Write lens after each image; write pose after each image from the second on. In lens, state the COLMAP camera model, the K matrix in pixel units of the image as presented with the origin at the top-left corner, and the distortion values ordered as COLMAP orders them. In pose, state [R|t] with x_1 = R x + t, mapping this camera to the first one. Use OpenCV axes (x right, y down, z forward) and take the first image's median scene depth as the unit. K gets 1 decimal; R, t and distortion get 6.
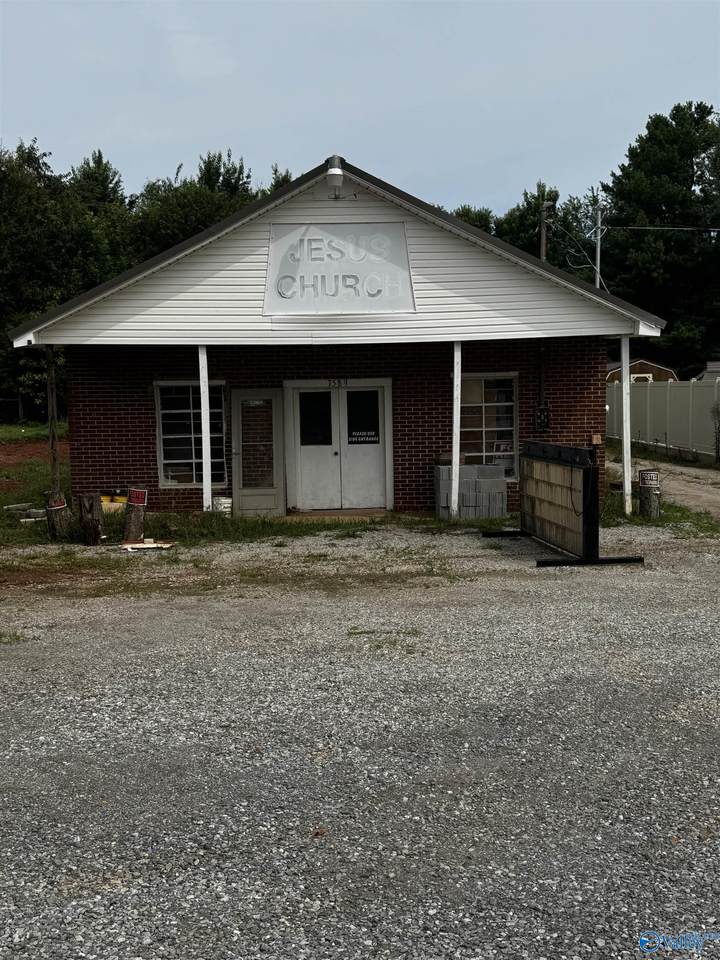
lens RADIAL K [[1065.5, 0, 360.4], [0, 1065.5, 474.9], [0, 0, 1]] dist [0.039809, 0.000000]
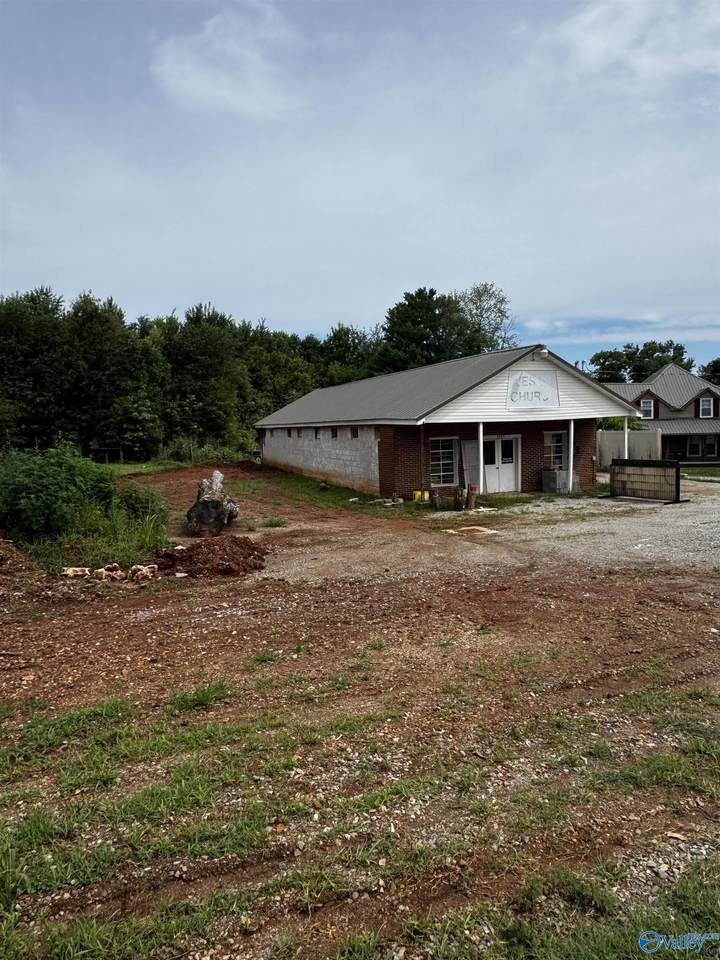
lens RADIAL K [[641.6, 0, 356.6], [0, 641.6, 482.9], [0, 0, 1]] dist [0.000117, -0.002287]
pose [[0.936292, -0.046862, 0.348083, -0.779419], [0.047680, 0.998843, 0.006222, -0.011413], [-0.347972, 0.010771, 0.937443, -0.169635]]
